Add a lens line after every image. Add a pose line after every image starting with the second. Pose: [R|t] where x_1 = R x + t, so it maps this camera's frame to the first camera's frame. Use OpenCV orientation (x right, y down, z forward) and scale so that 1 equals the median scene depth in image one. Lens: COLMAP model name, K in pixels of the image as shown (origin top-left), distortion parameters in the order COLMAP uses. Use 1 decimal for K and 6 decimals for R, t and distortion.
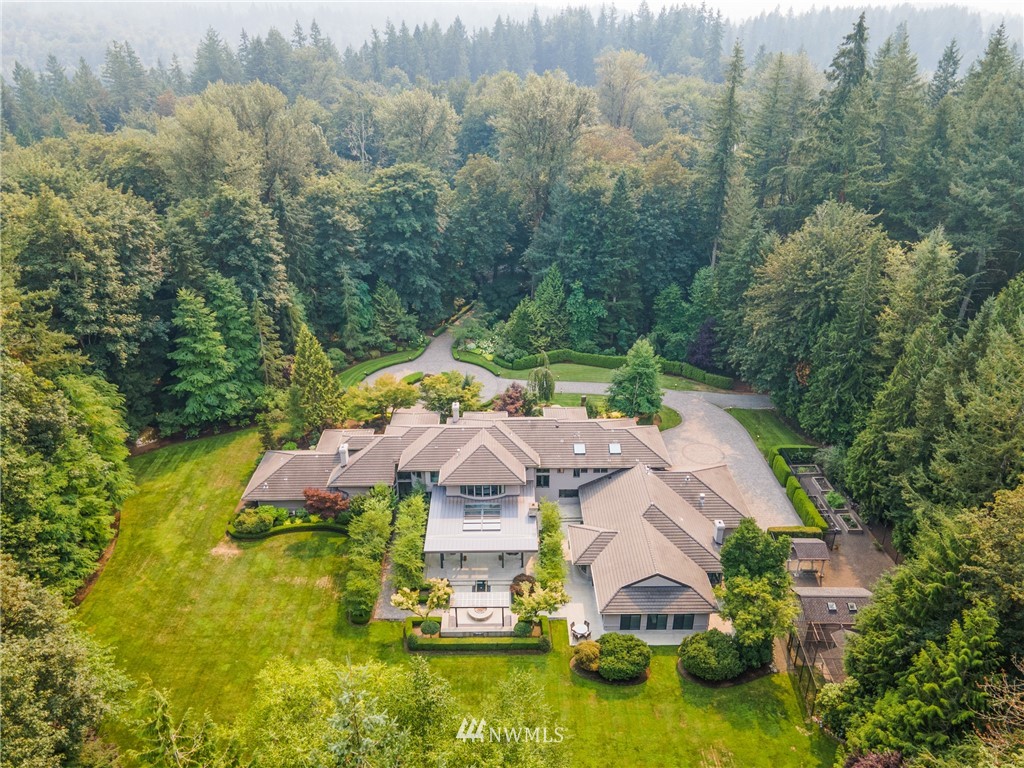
lens RADIAL K [[749.2, 0, 508.0], [0, 749.2, 379.1], [0, 0, 1]] dist [0.037153, 0.002252]
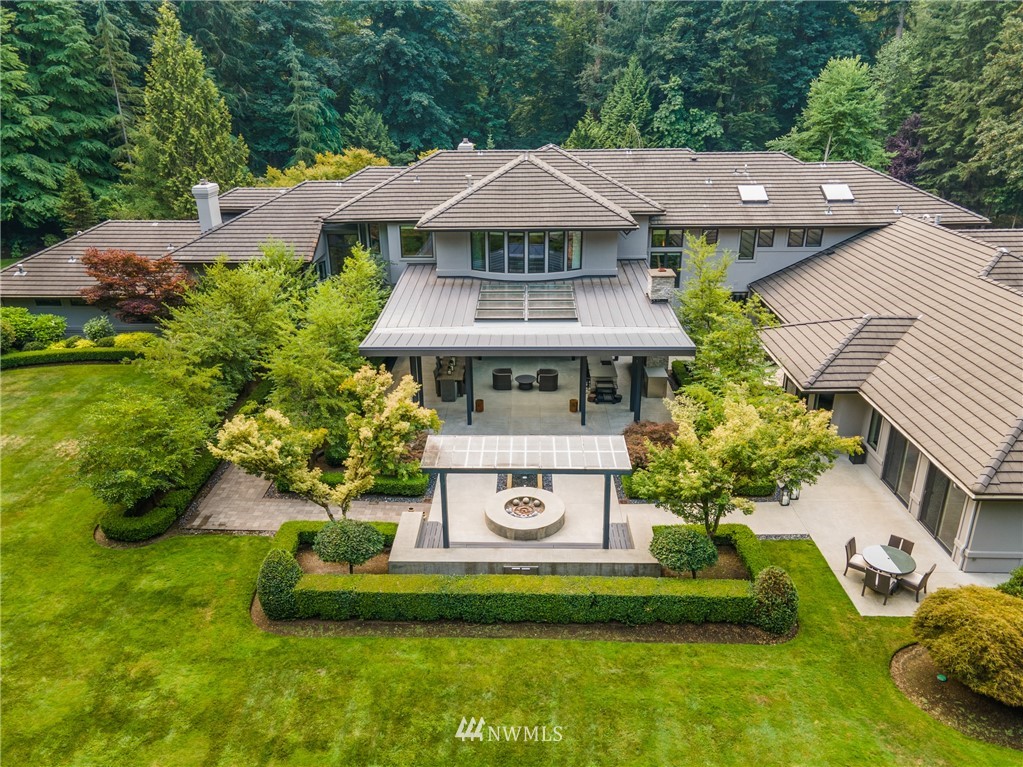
lens RADIAL K [[748.5, 0, 509.9], [0, 748.5, 385.9], [0, 0, 1]] dist [0.037153, 0.002252]
pose [[0.999548, 0.011155, -0.027912, -0.030997], [-0.013063, 0.997521, -0.069144, 0.248081], [0.027072, 0.069478, 0.997216, 0.612246]]
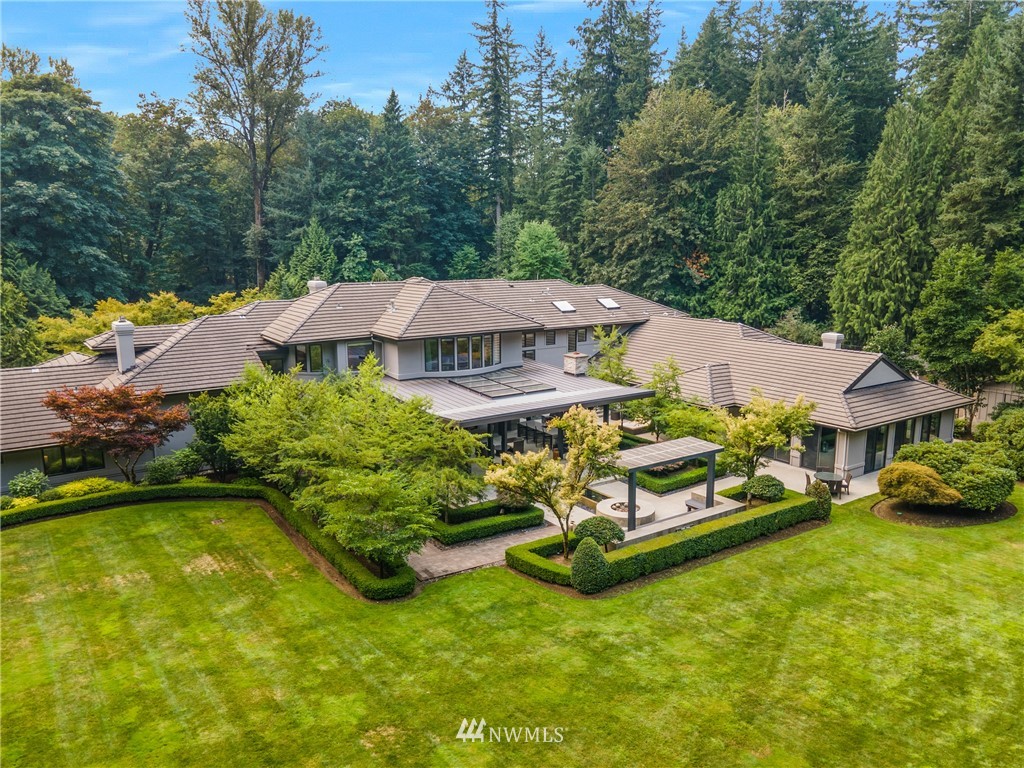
lens RADIAL K [[749.2, 0, 508.9], [0, 749.2, 383.8], [0, 0, 1]] dist [0.037153, 0.002252]
pose [[0.829985, -0.097373, 0.549221, -0.292137], [0.243732, 0.948979, -0.200082, 0.276557], [-0.501717, 0.299928, 0.811371, 0.590485]]
